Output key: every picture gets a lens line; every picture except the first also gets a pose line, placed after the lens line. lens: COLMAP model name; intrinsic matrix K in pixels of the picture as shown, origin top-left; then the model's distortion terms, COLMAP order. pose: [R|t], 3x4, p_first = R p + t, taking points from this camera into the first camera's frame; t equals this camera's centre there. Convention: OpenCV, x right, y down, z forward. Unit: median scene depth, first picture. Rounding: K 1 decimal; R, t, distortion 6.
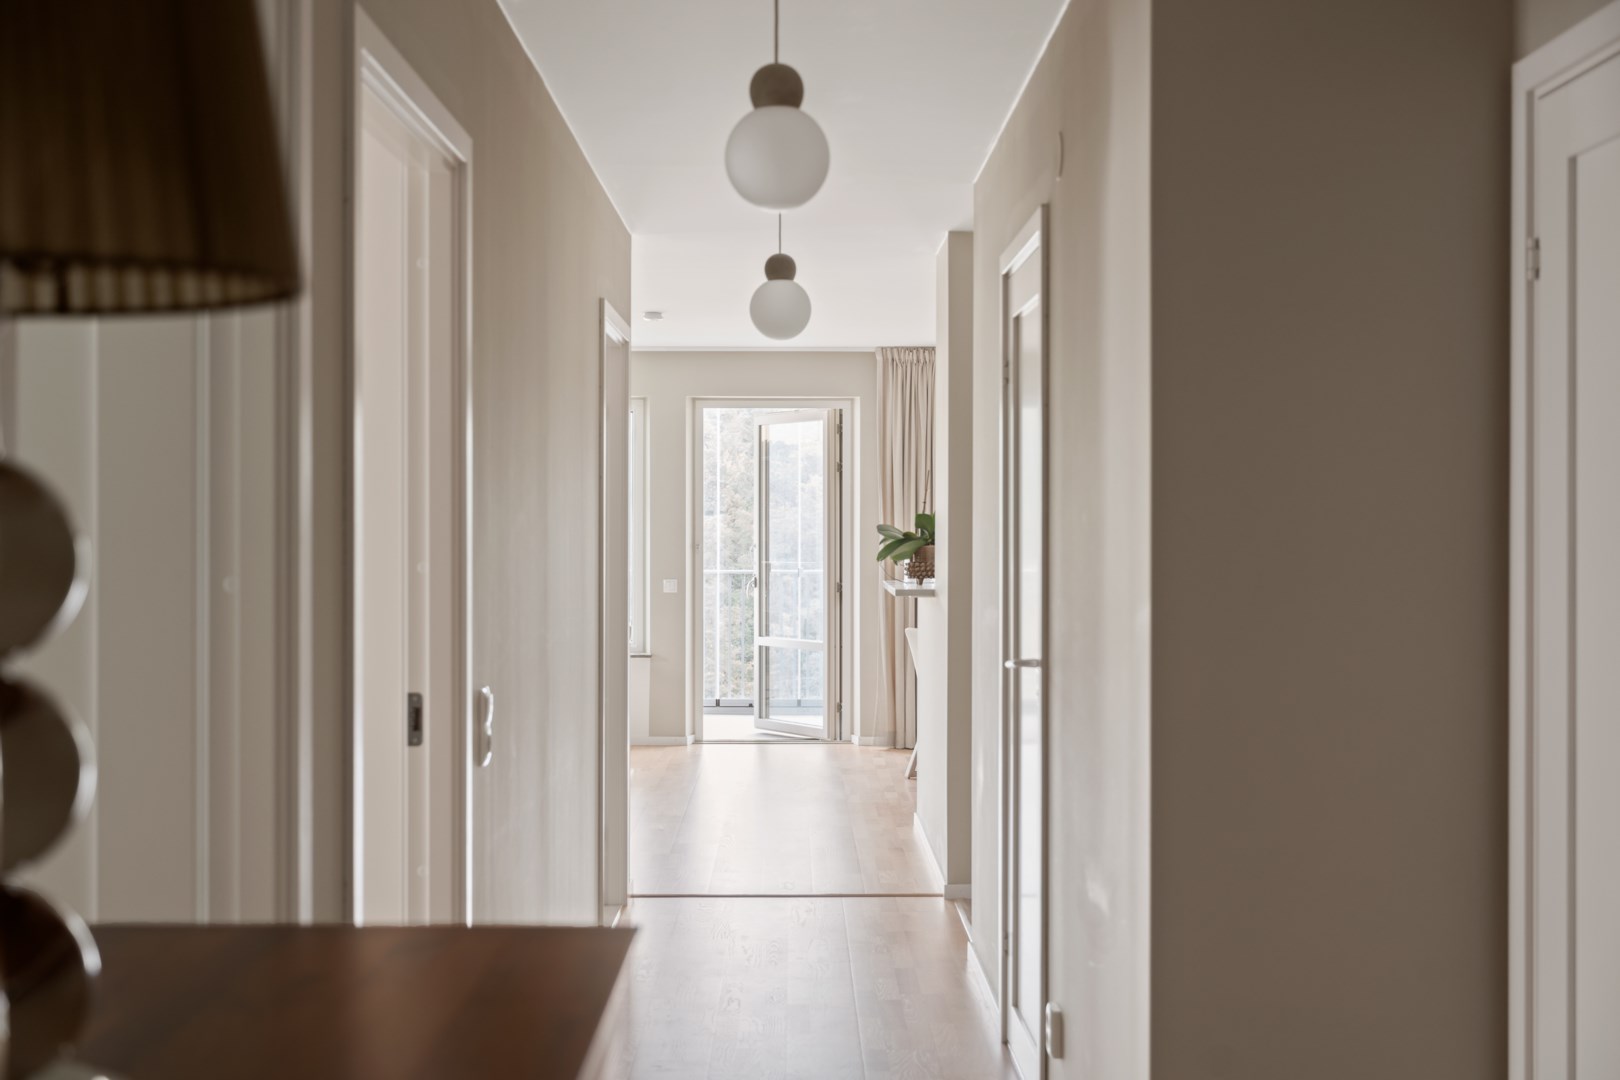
lens RADIAL K [[1925.7, 0, 810.2], [0, 1925.7, 540.3], [0, 0, 1]] dist [0.019000, 0.000000]
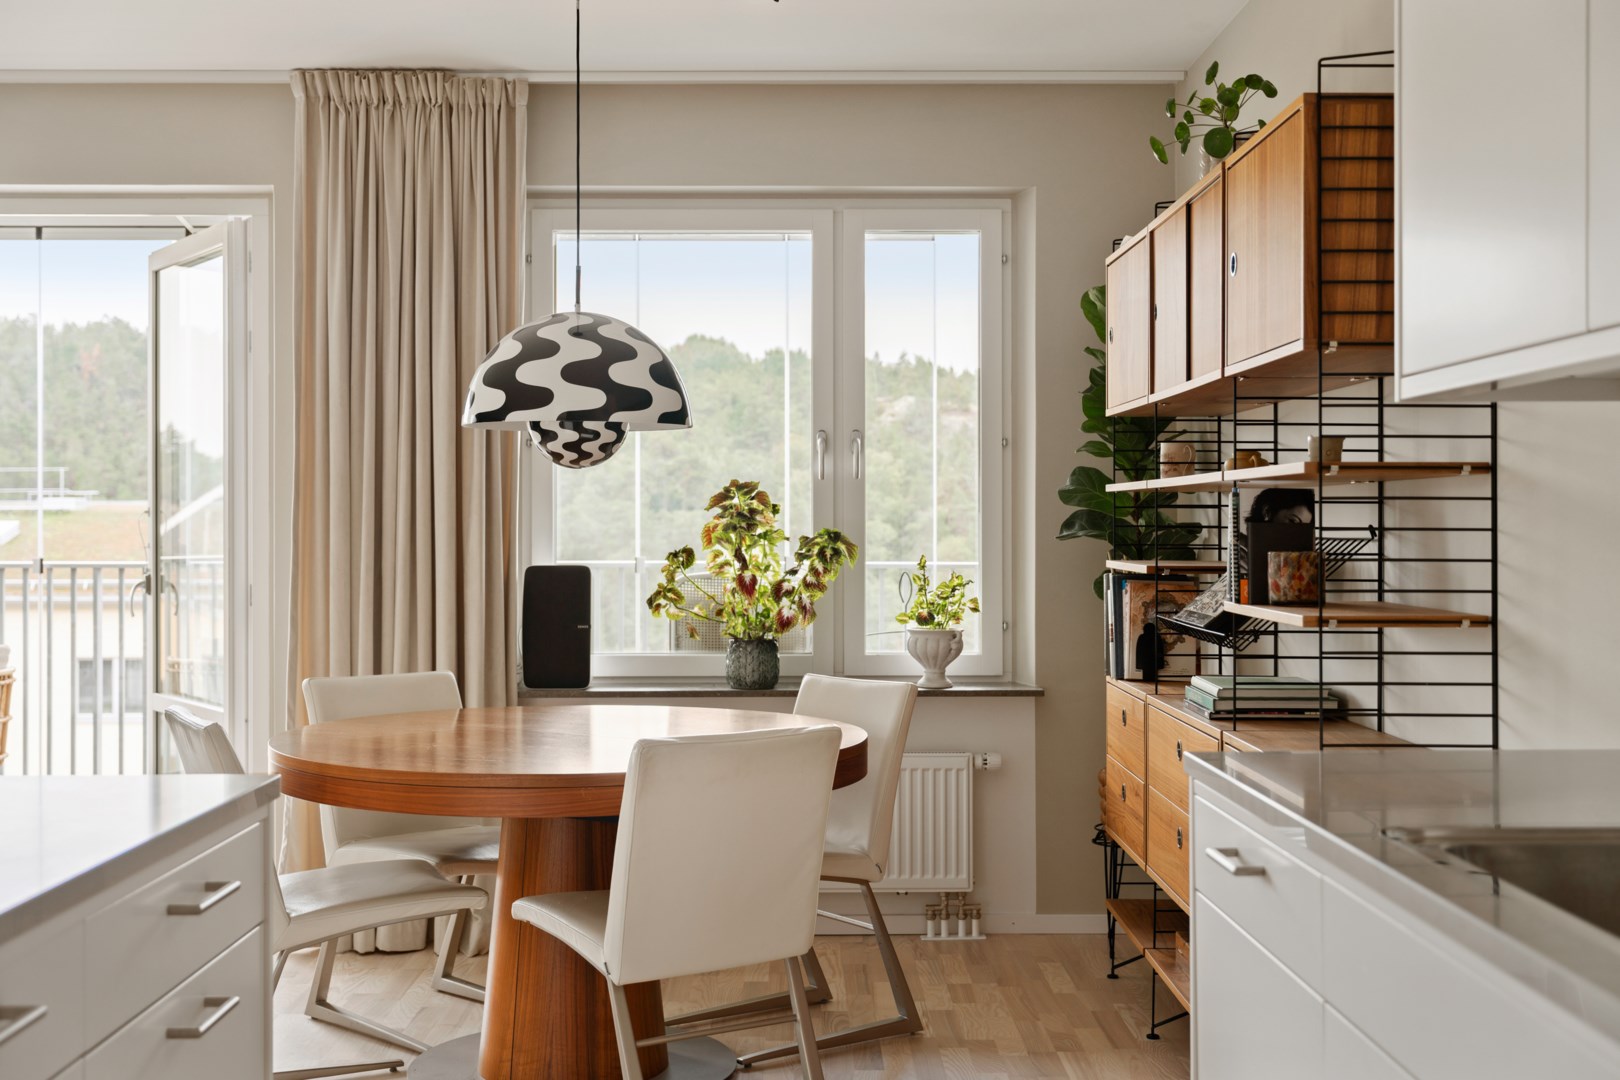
lens RADIAL K [[1925.7, 0, 806.2], [0, 1925.7, 524.0], [0, 0, 1]] dist [0.019000, 0.000000]
pose [[0.999990, -0.004126, -0.001540, 0.147245], [0.004115, 0.999965, -0.007305, 0.011185], [0.001571, 0.007298, 0.999972, 0.505939]]
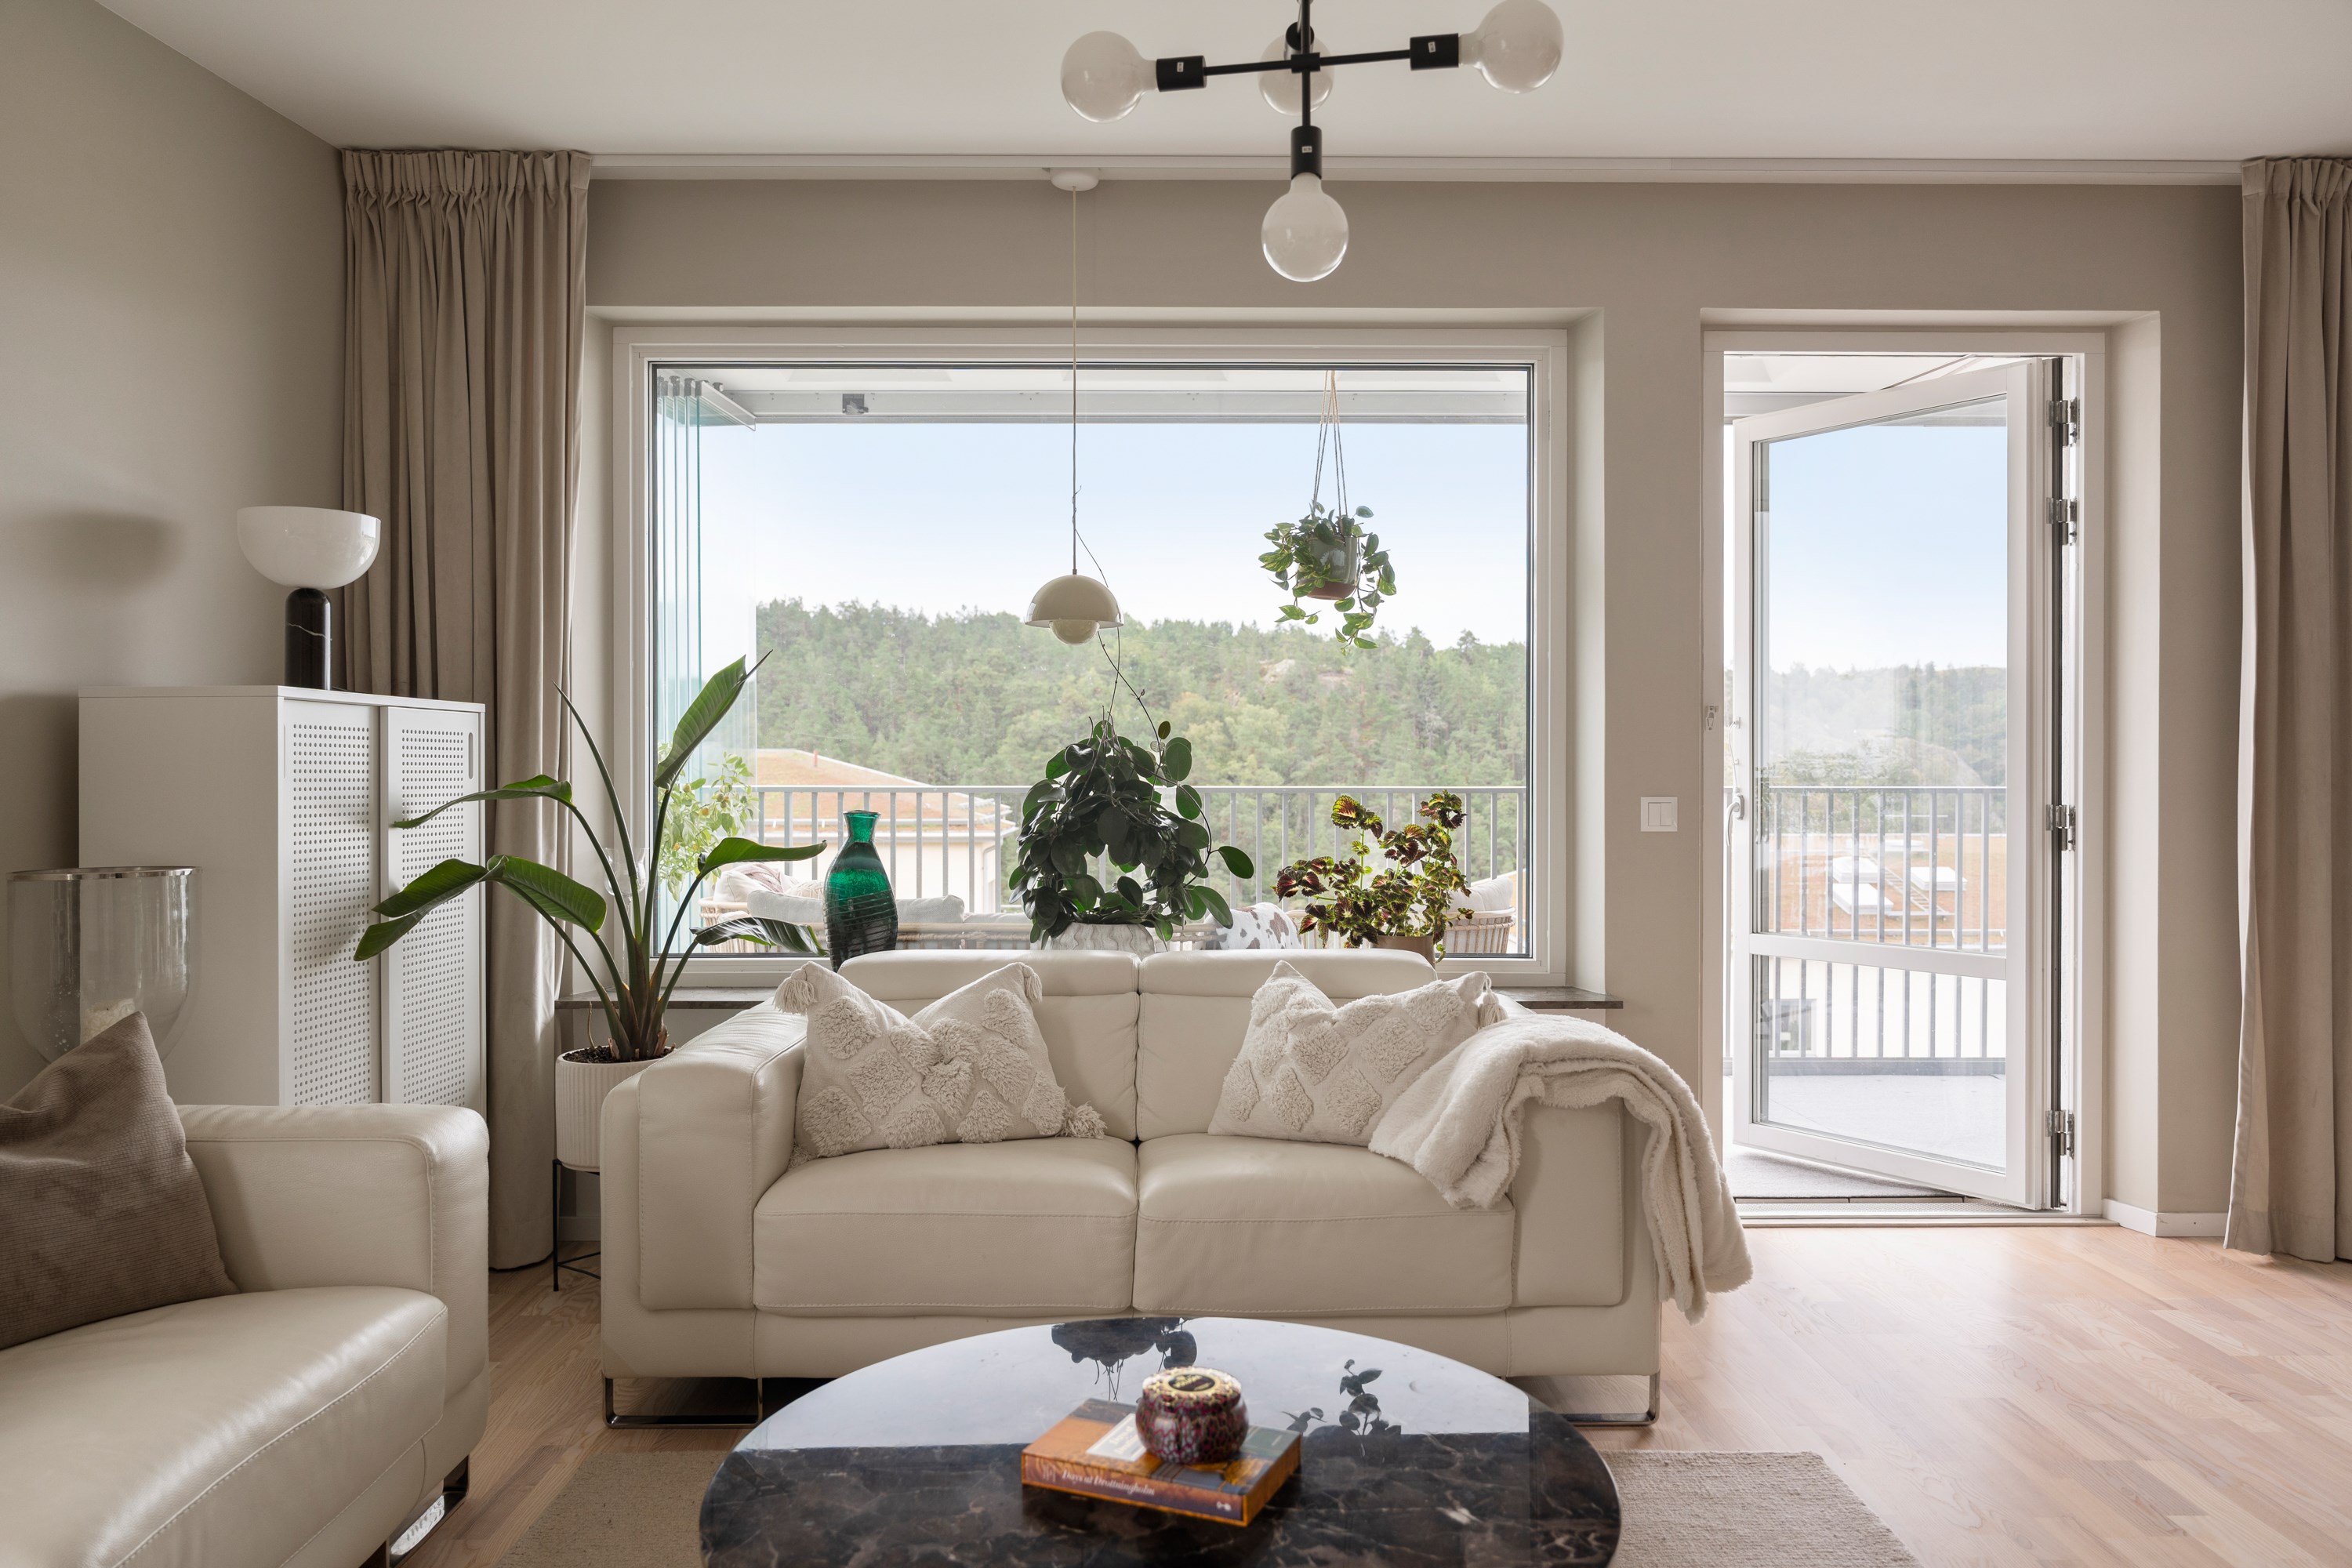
lens RADIAL K [[1685.5, 0, 1190.5], [0, 1685.5, 789.3], [0, 0, 1]] dist [-0.002271, 0.003044]
pose [[0.999941, -0.005284, 0.009483, -0.154697], [0.005259, 0.999983, 0.002681, 0.016487], [-0.009497, -0.002631, 0.999951, 0.632618]]
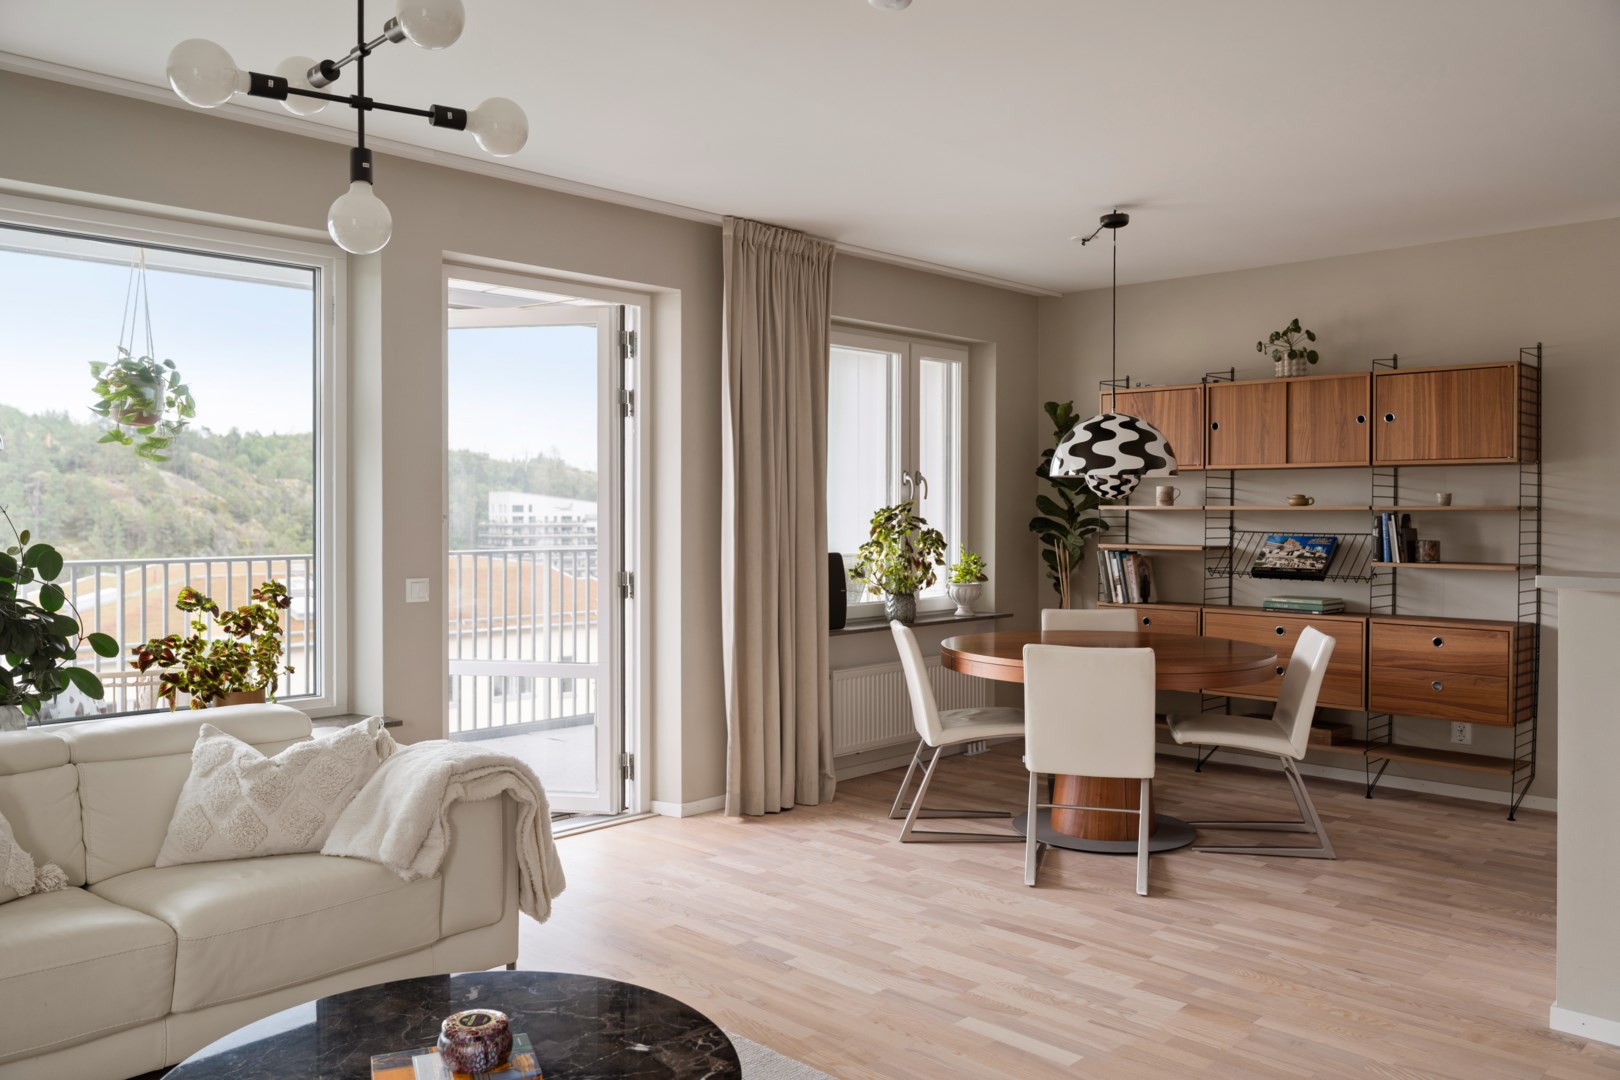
lens RADIAL K [[1250.8, 0, 816.6], [0, 1250.8, 531.3], [0, 0, 1]] dist [-0.002543, 0.003493]
pose [[0.694433, -0.017318, 0.719349, -0.232366], [0.007953, 0.999834, 0.016393, 0.001947], [-0.719514, -0.005663, 0.694455, 0.629614]]
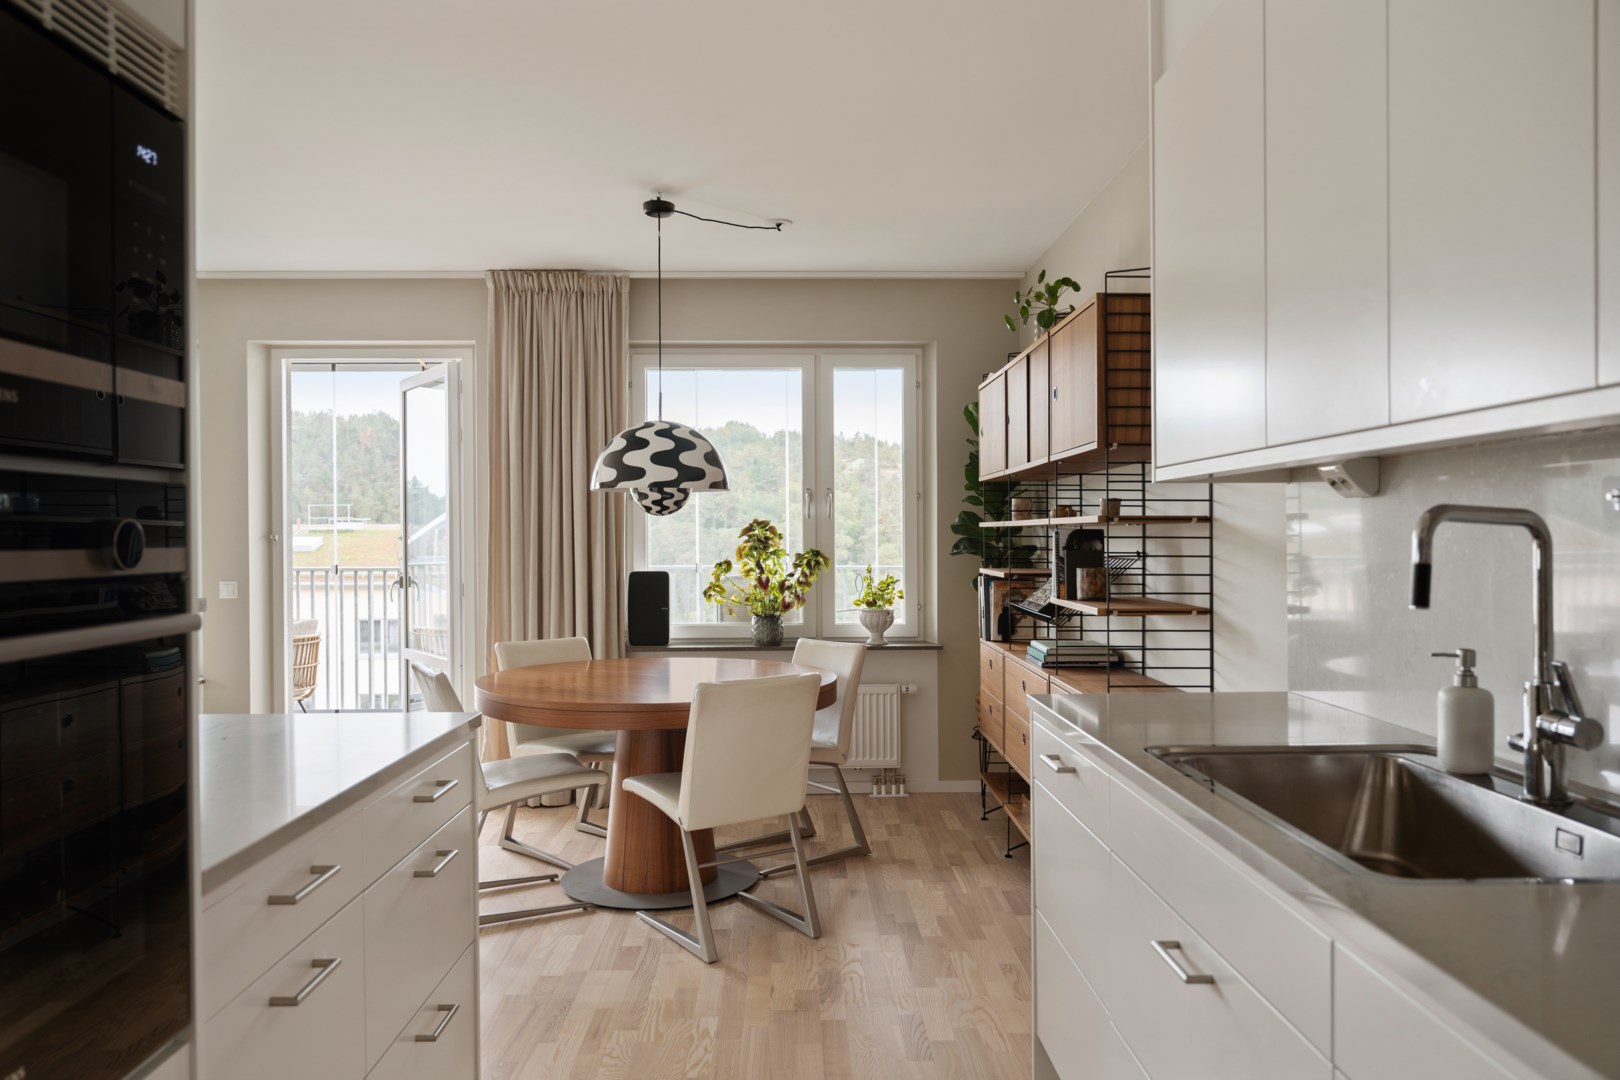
lens RADIAL K [[1160.9, 0, 819.0], [0, 1160.9, 545.7], [0, 0, 1]] dist [-0.002271, 0.003044]
pose [[0.999841, -0.008948, 0.015395, 0.147316], [0.008922, 0.999959, 0.001712, 0.007466], [-0.015409, -0.001575, 0.999880, 0.506251]]
